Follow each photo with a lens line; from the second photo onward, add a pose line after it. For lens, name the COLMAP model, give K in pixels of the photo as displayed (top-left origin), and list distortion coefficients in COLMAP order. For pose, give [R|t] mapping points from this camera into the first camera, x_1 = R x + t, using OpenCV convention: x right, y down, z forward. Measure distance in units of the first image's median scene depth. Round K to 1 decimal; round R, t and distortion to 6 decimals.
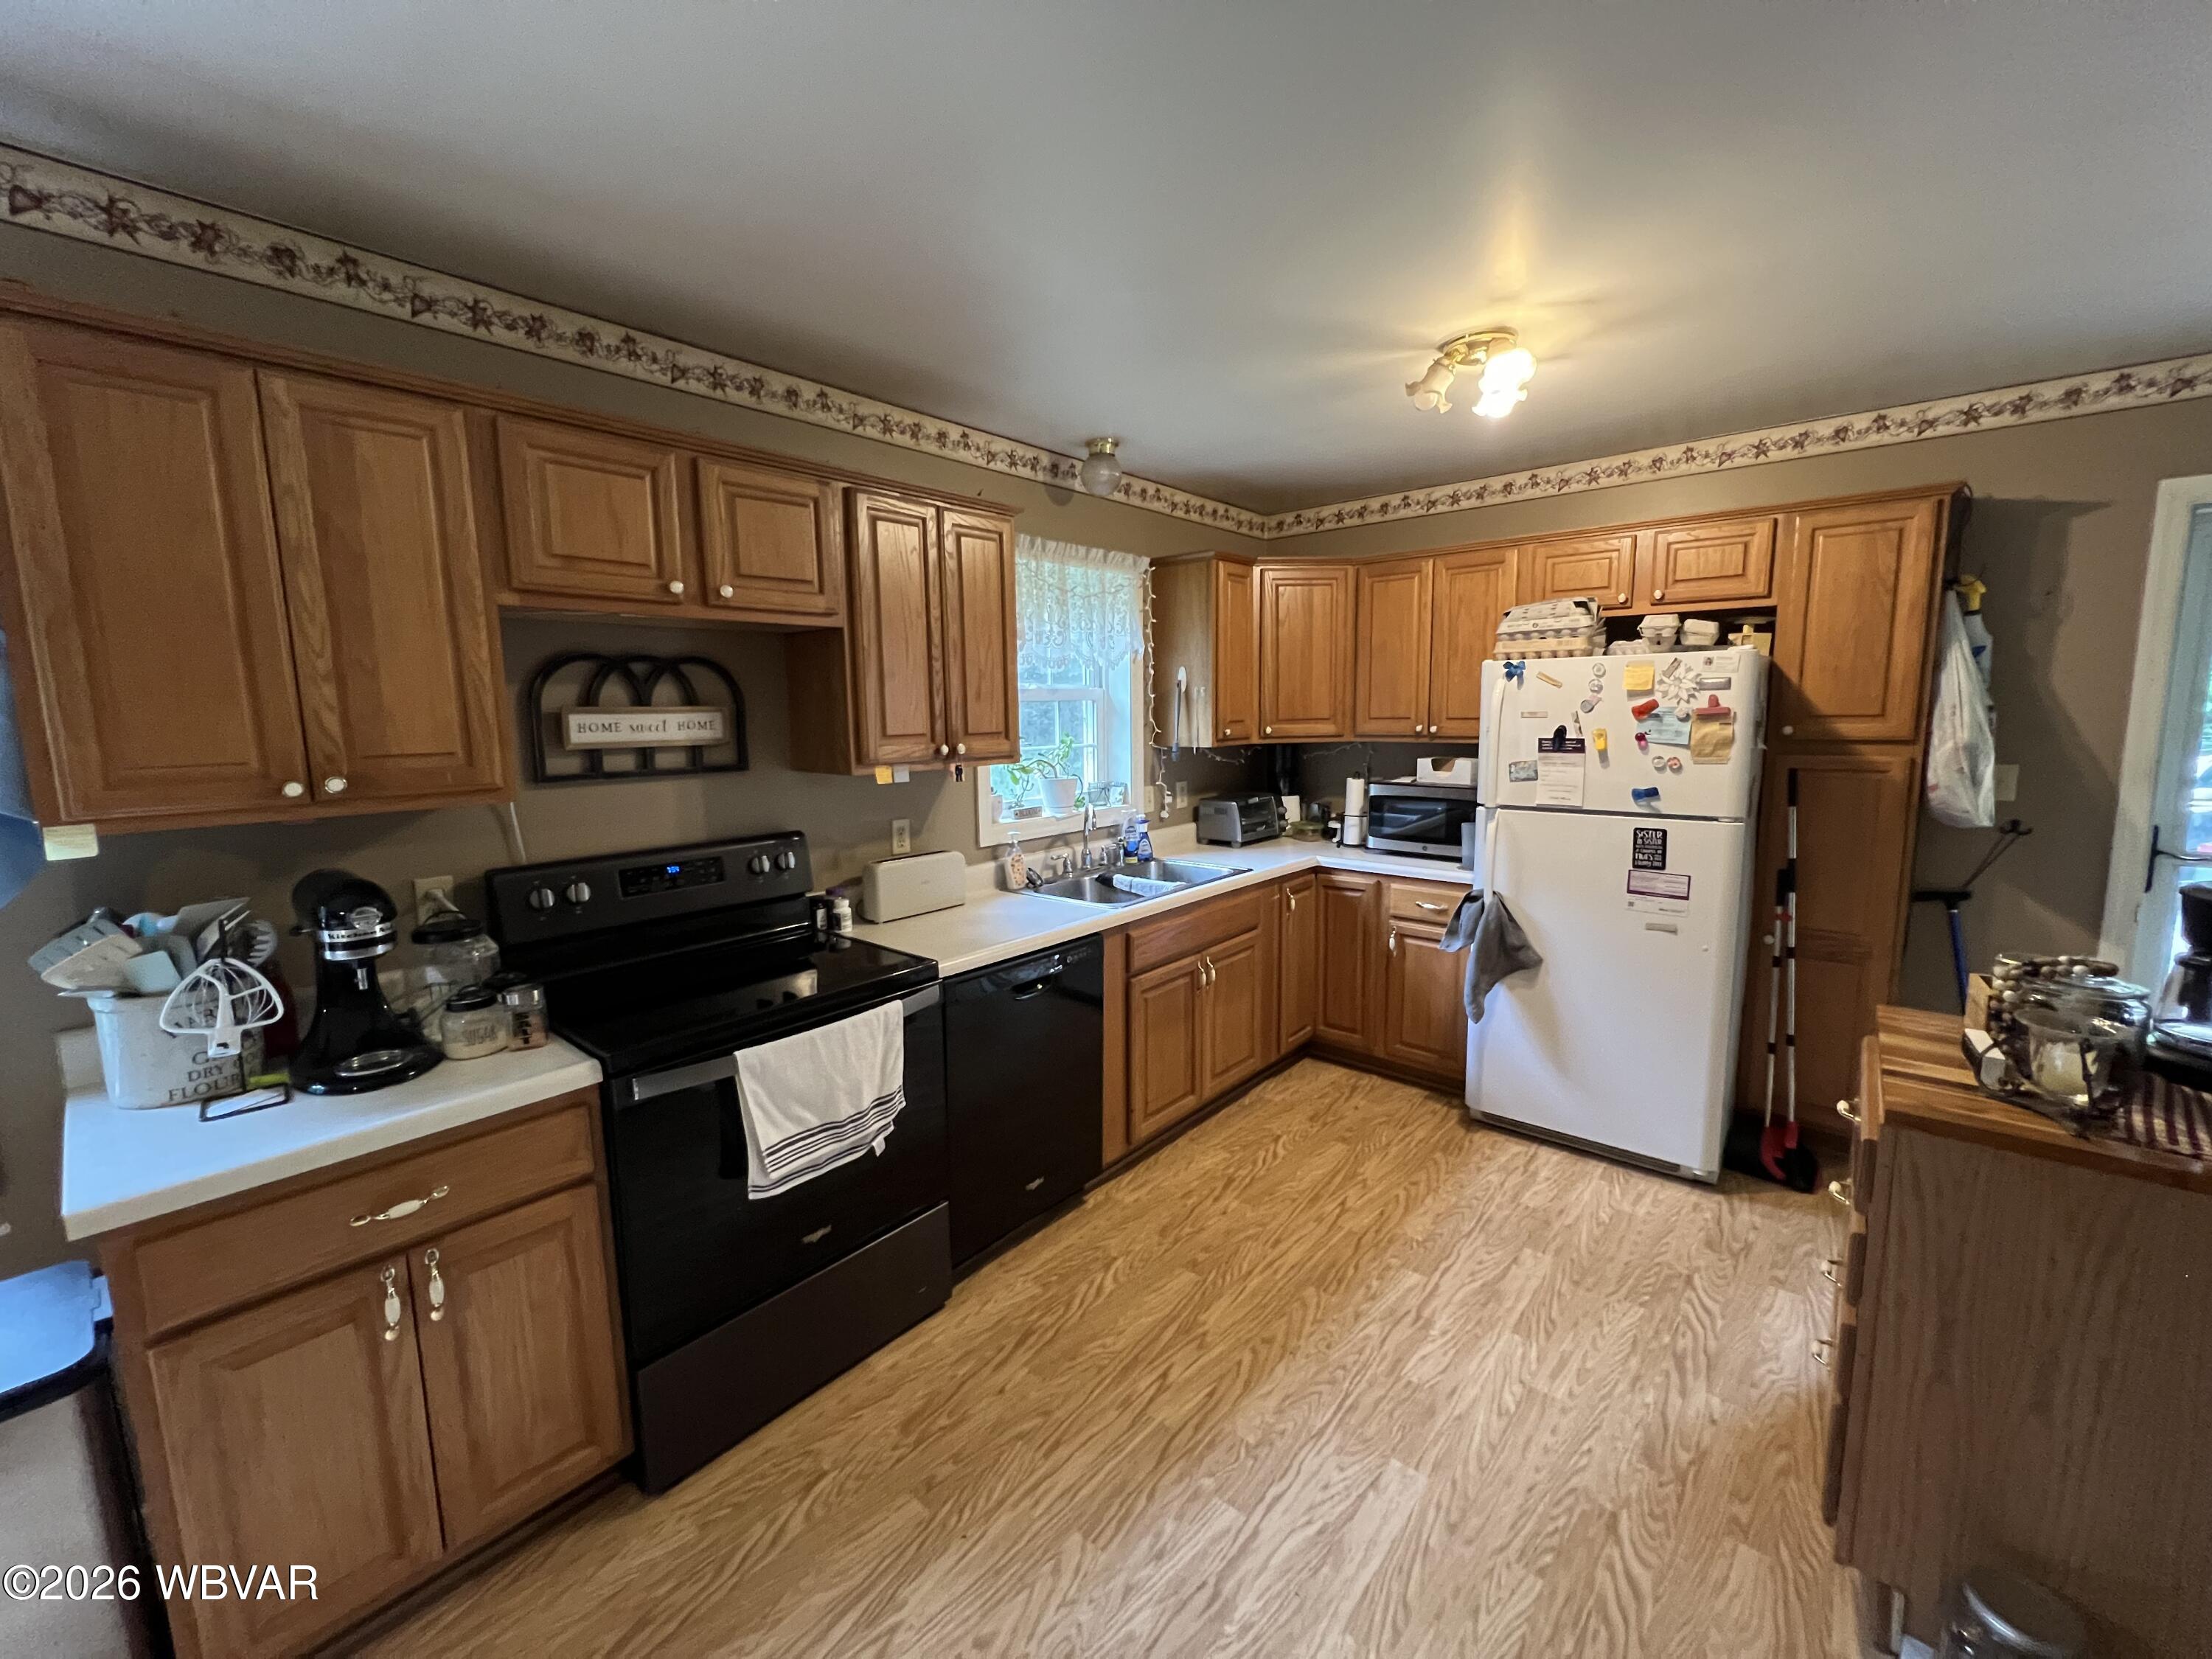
lens RADIAL K [[881.6, 0, 1100.8], [0, 881.6, 821.4], [0, 0, 1]] dist [-0.004968, 0.000087]
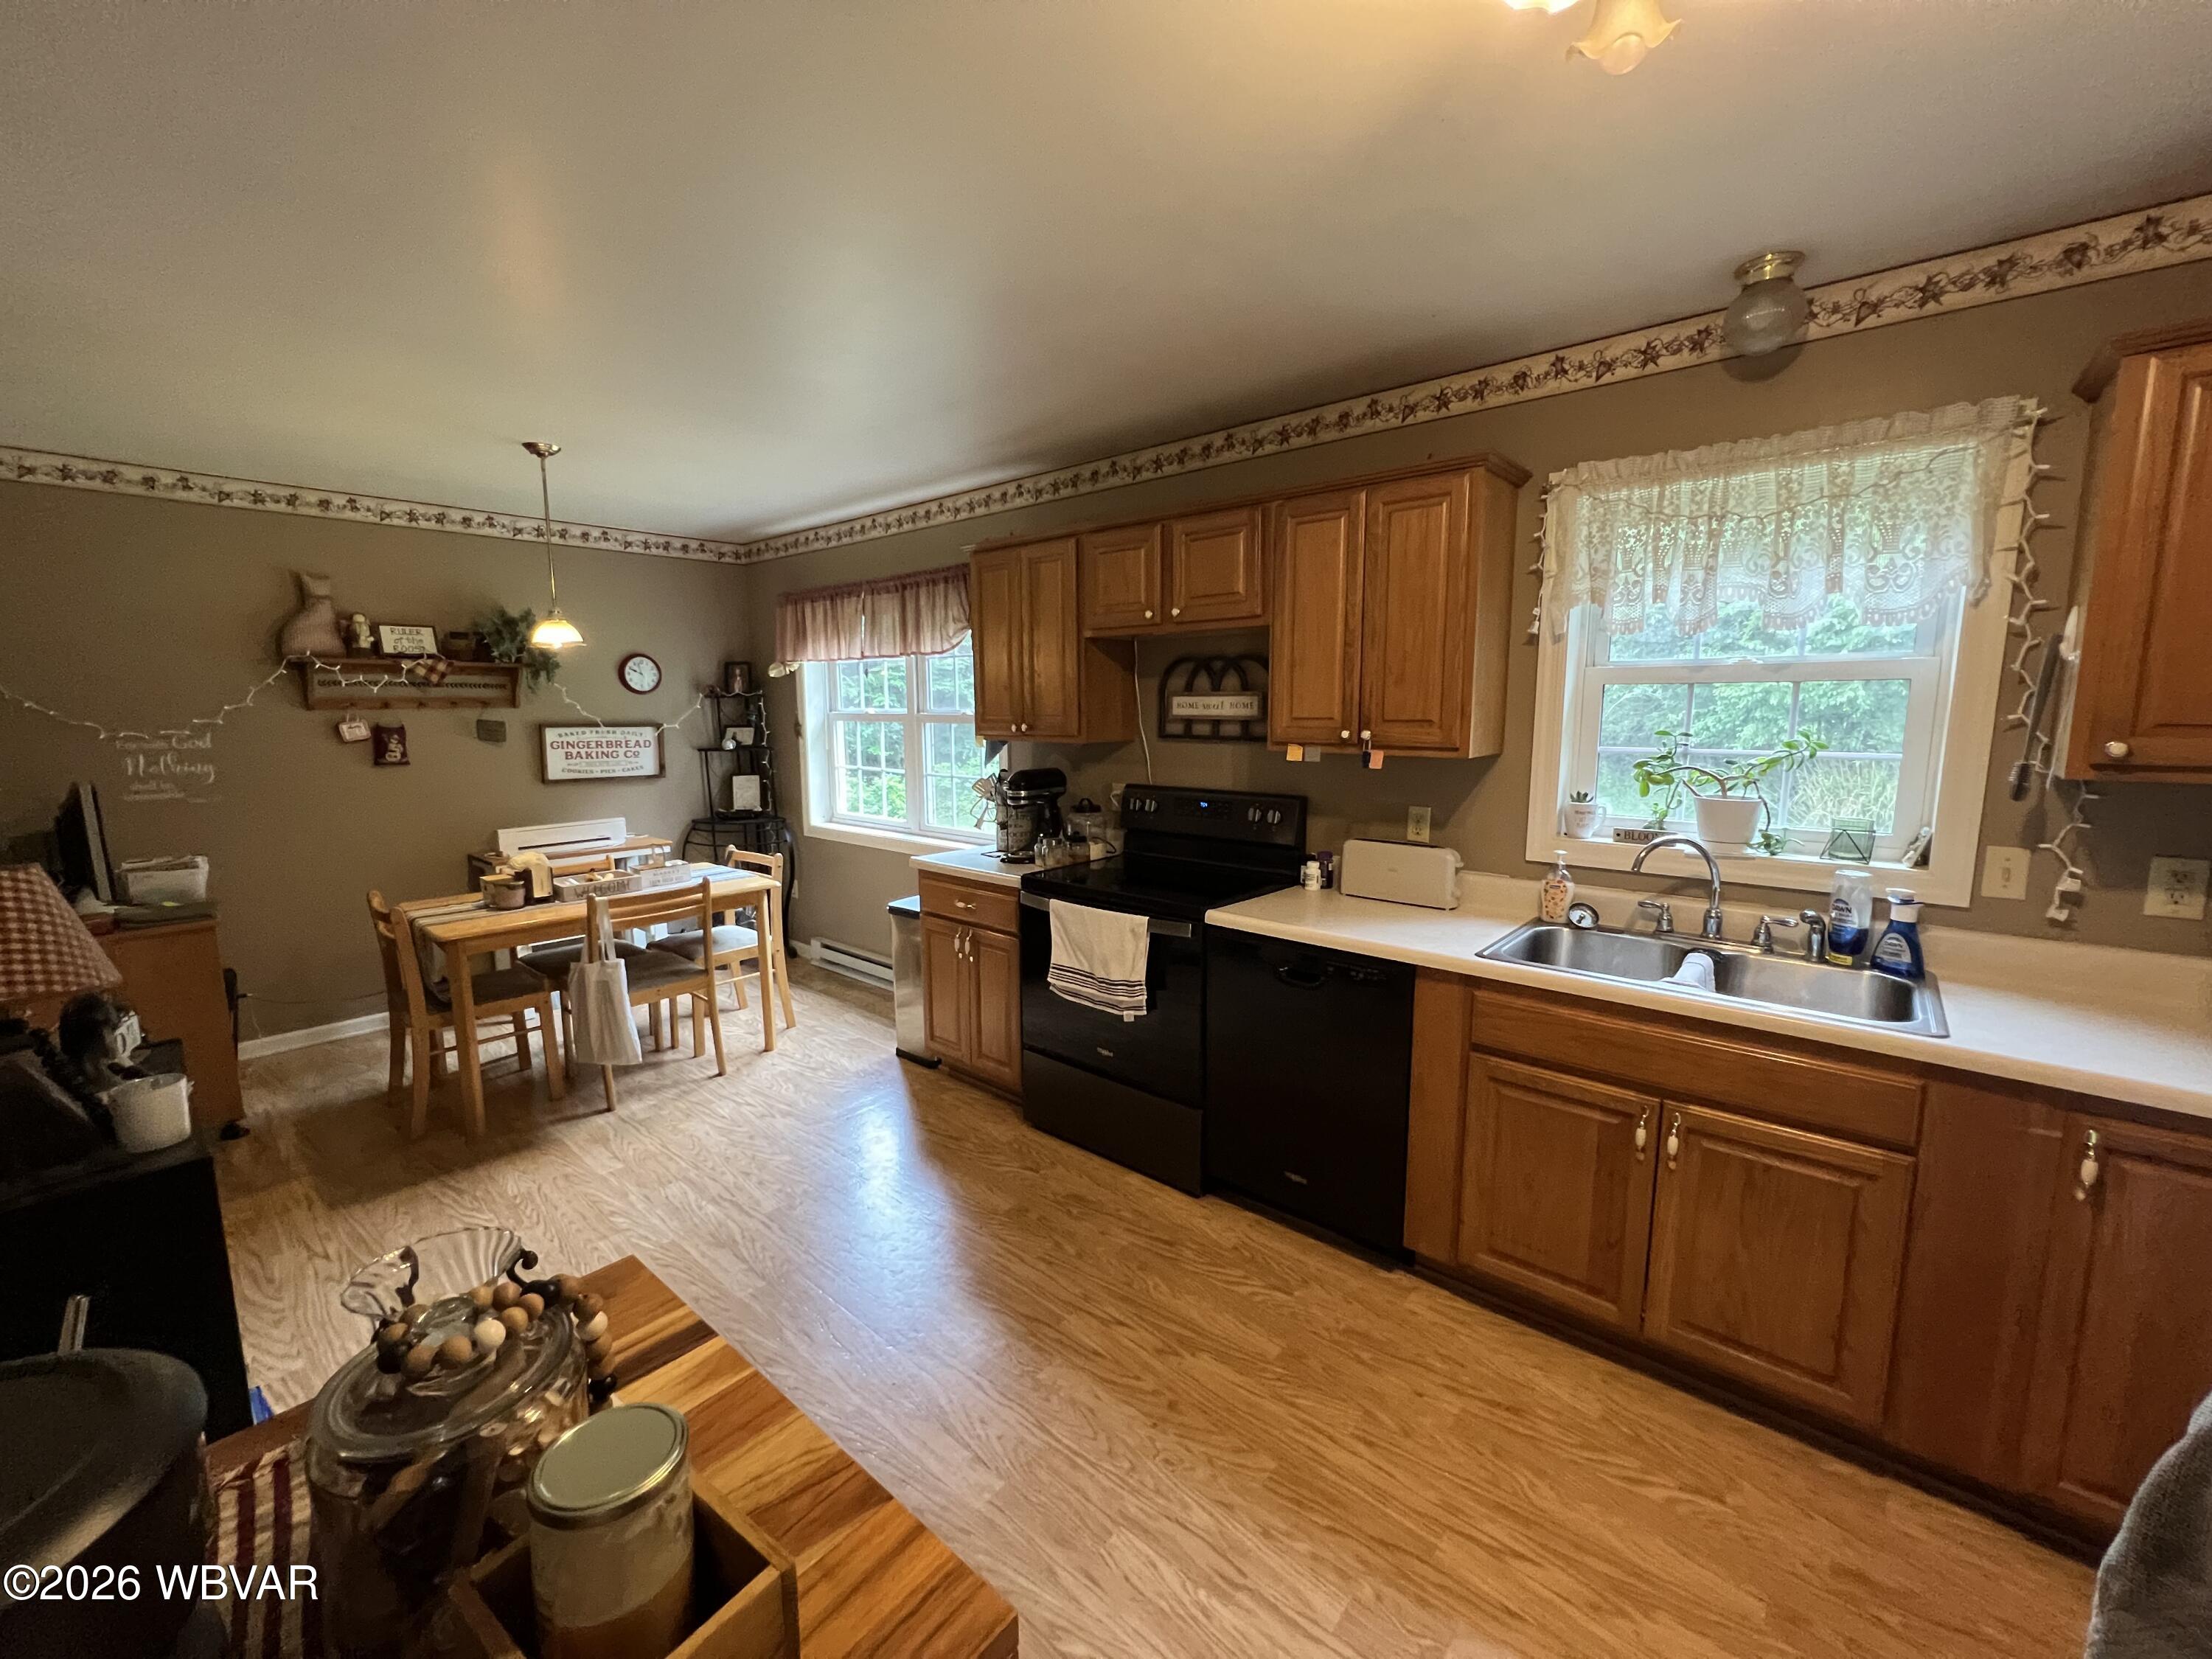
lens RADIAL K [[881.6, 0, 1100.8], [0, 881.6, 821.4], [0, 0, 1]] dist [-0.004968, 0.000087]
pose [[0.000223, 0.149015, -0.988835, 0.947893], [-0.124265, 0.981175, 0.147833, -0.111164], [0.992249, 0.122844, 0.018736, 0.806930]]
